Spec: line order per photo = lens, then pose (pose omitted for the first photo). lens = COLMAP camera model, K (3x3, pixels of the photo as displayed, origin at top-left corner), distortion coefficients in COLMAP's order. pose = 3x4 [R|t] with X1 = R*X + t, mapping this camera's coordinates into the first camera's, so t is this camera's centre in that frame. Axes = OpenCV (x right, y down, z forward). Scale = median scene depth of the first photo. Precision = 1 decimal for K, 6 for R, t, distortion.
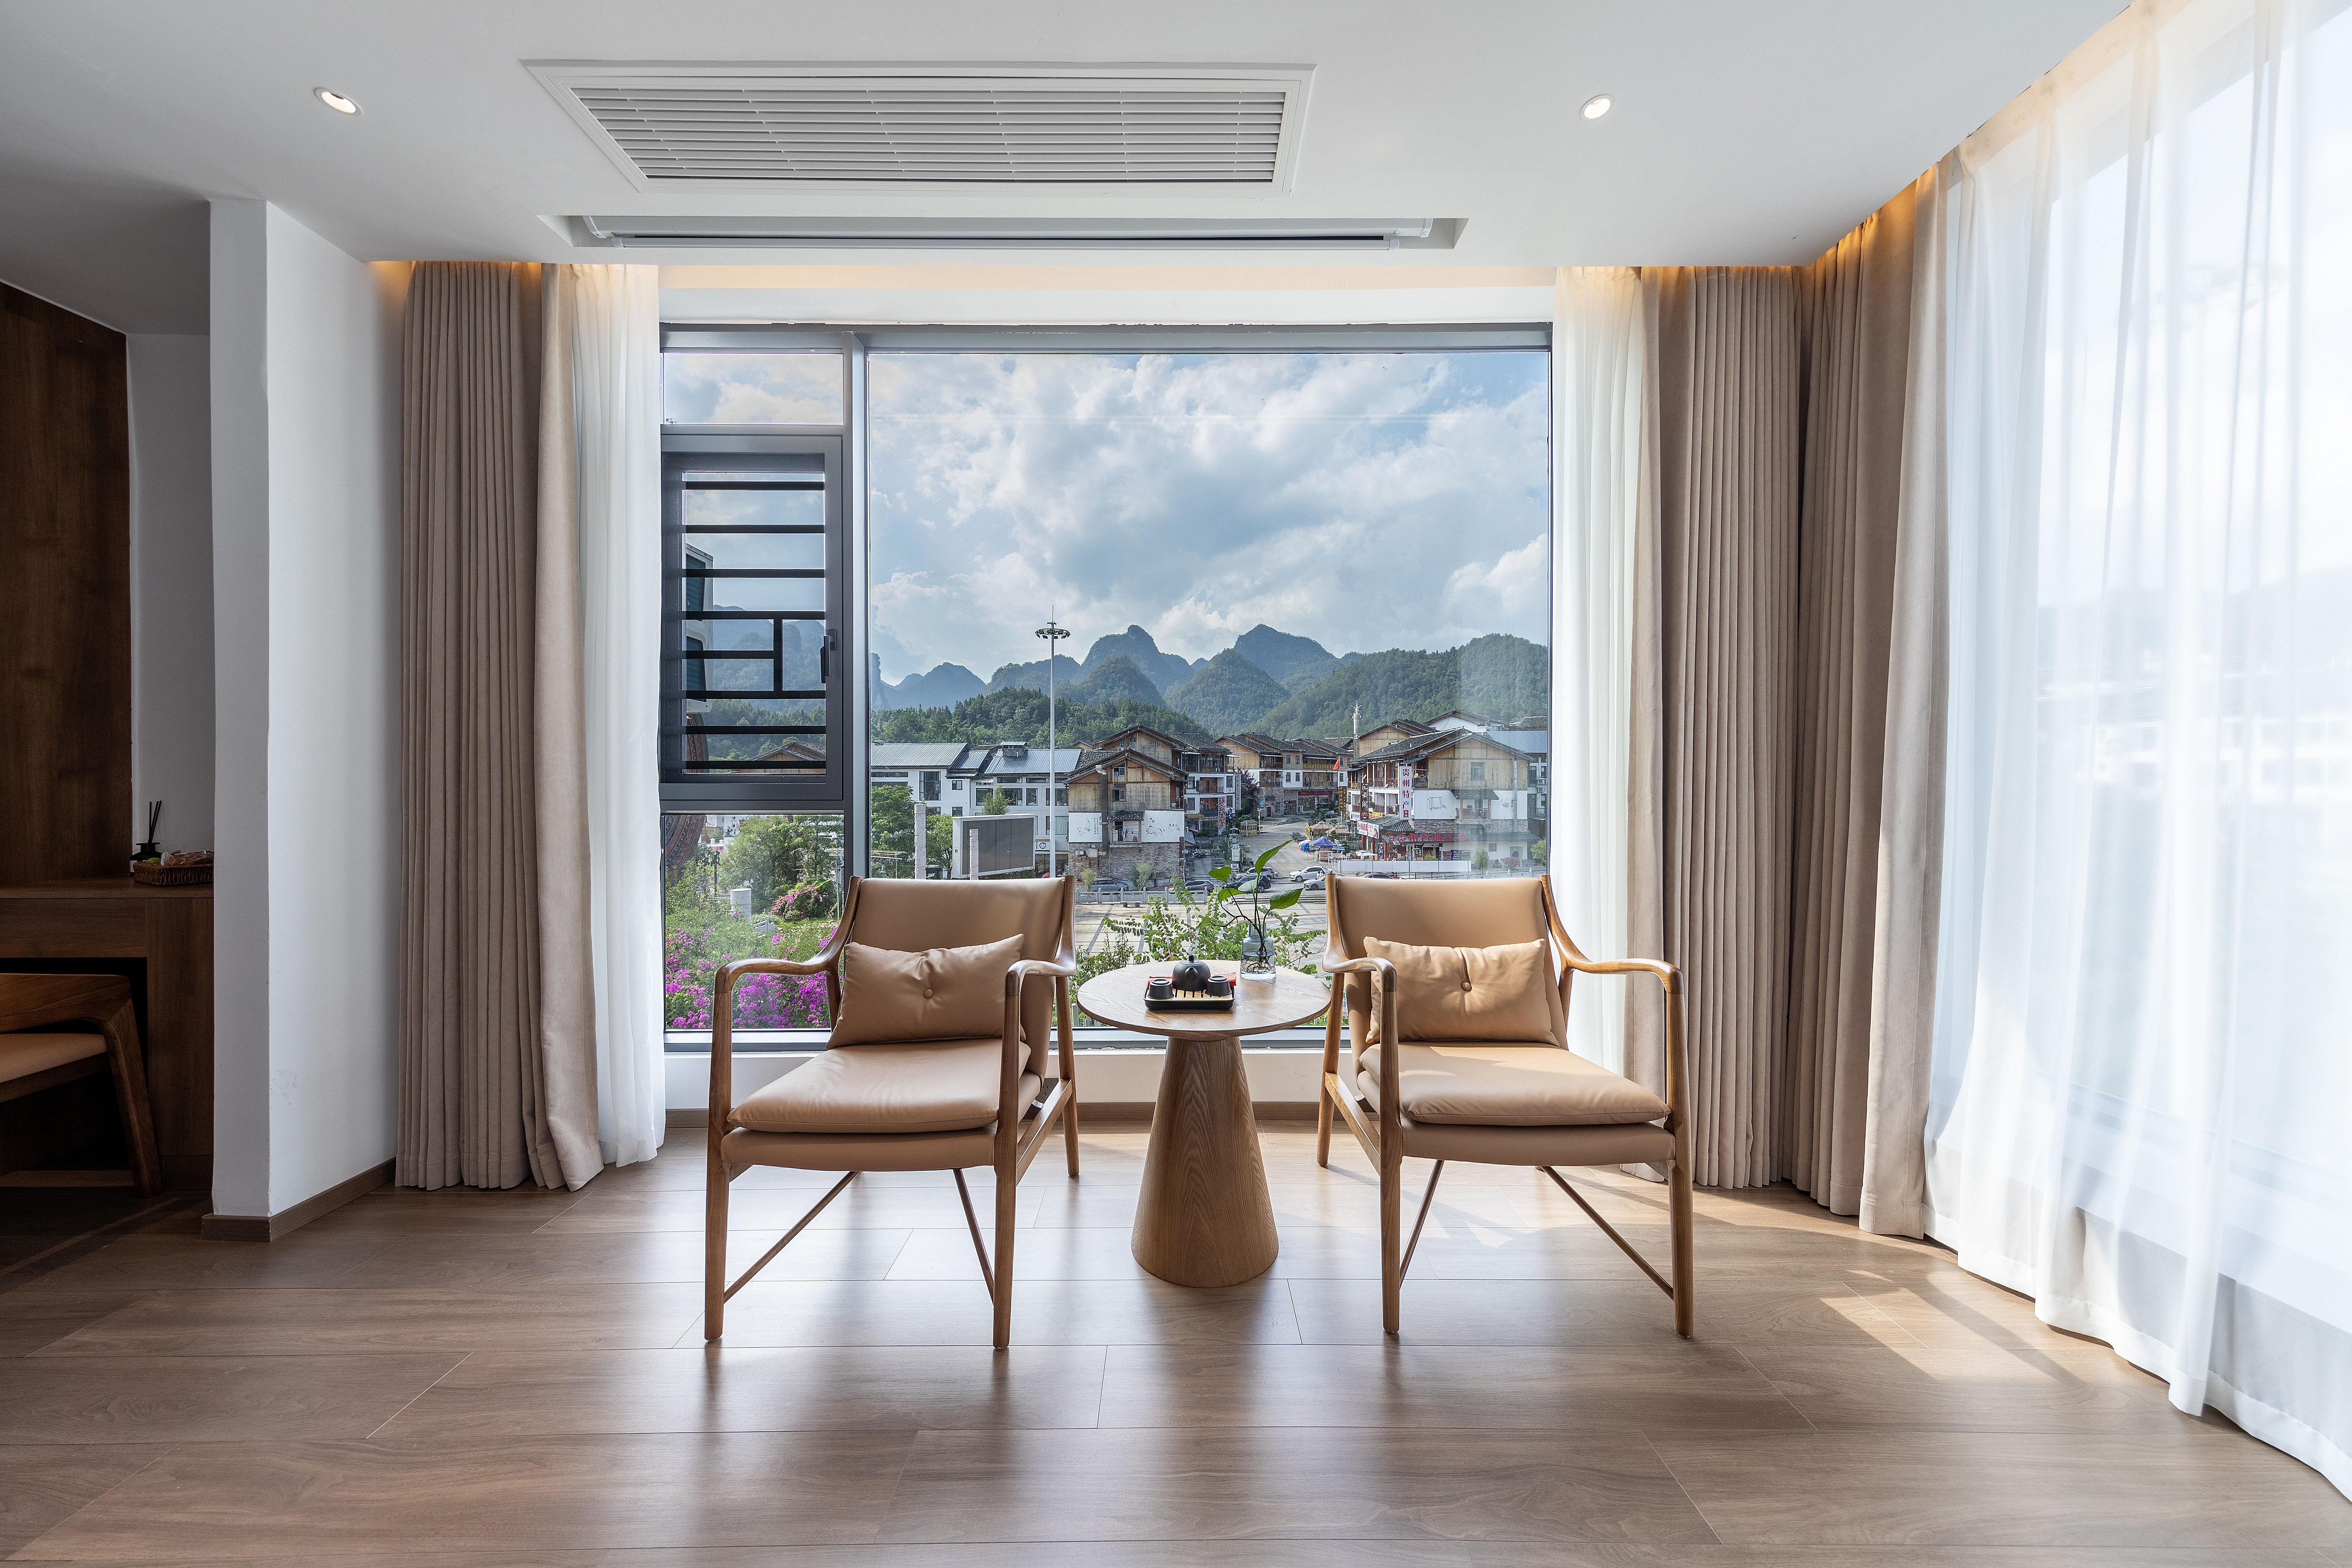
lens RADIAL K [[784.5, 0, 1176.0], [0, 784.5, 784.0], [0, 0, 1]] dist [0.000249, 0.000370]
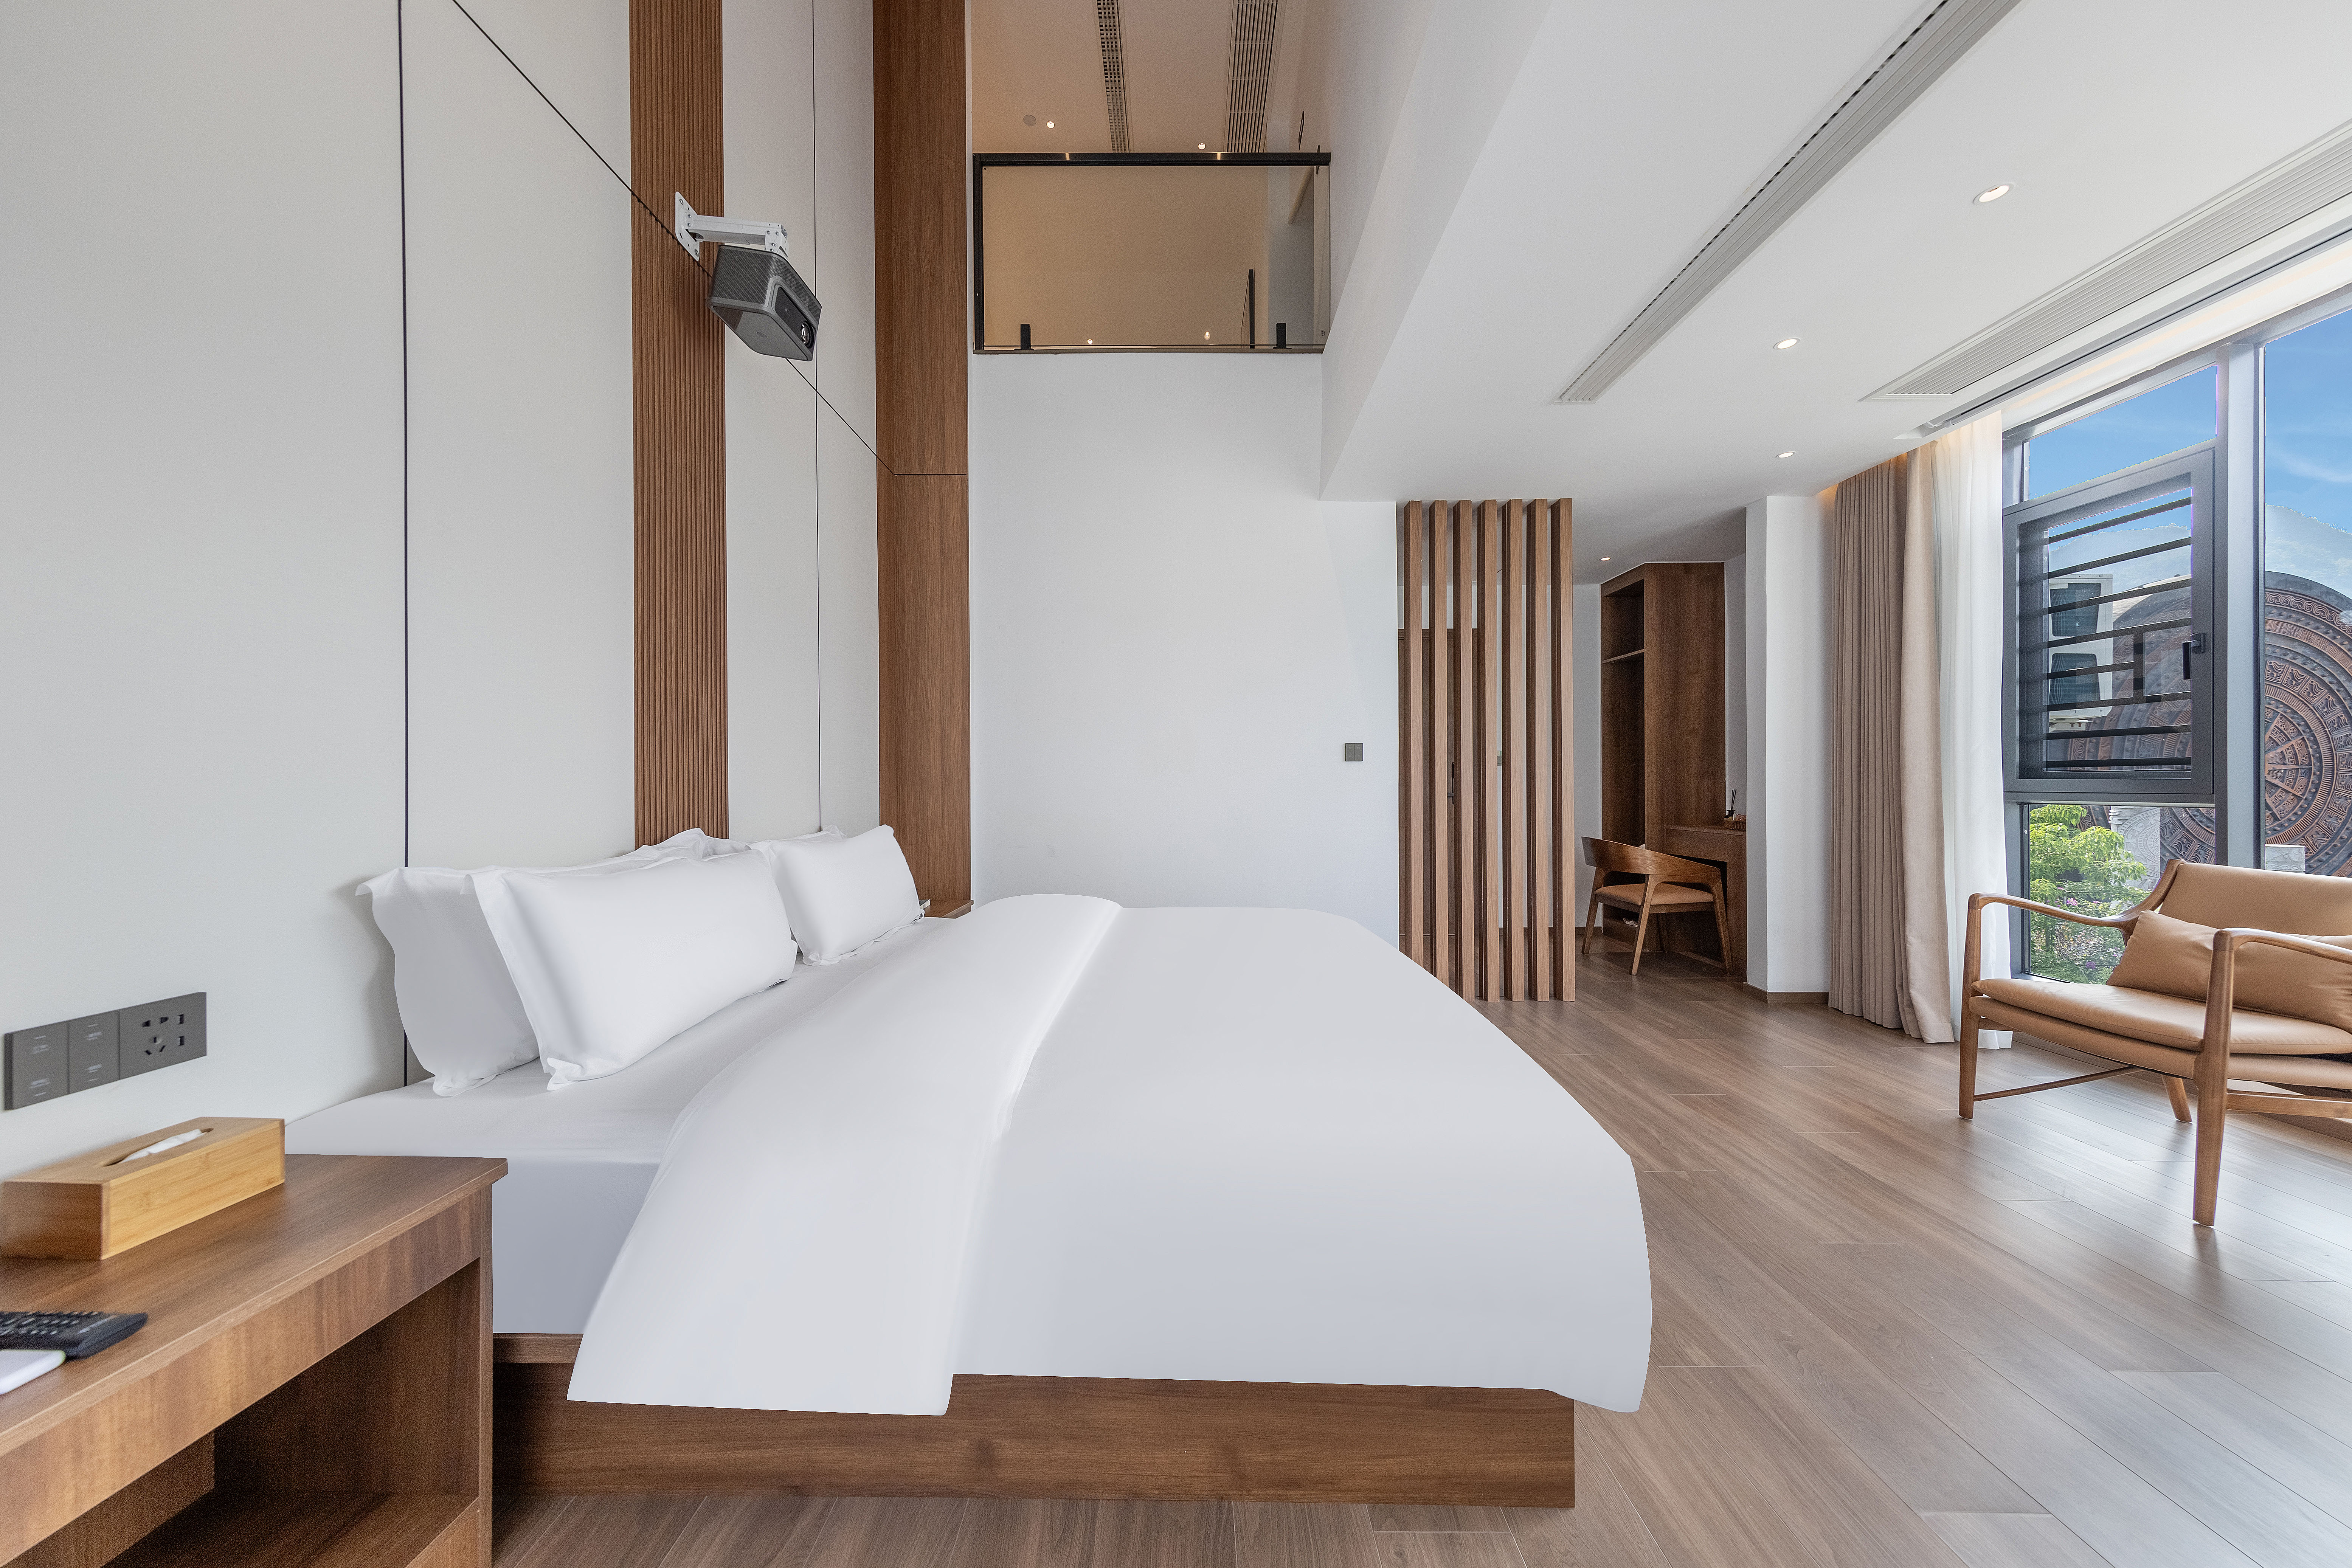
lens RADIAL K [[747.1, 0, 1176.0], [0, 747.1, 784.0], [0, 0, 1]] dist [-0.000368, -0.000007]
pose [[-0.015917, -0.000195, -0.999873, 0.726603], [-0.001123, 0.999999, -0.000177, 0.010314], [0.999873, 0.001120, -0.015917, -0.454294]]
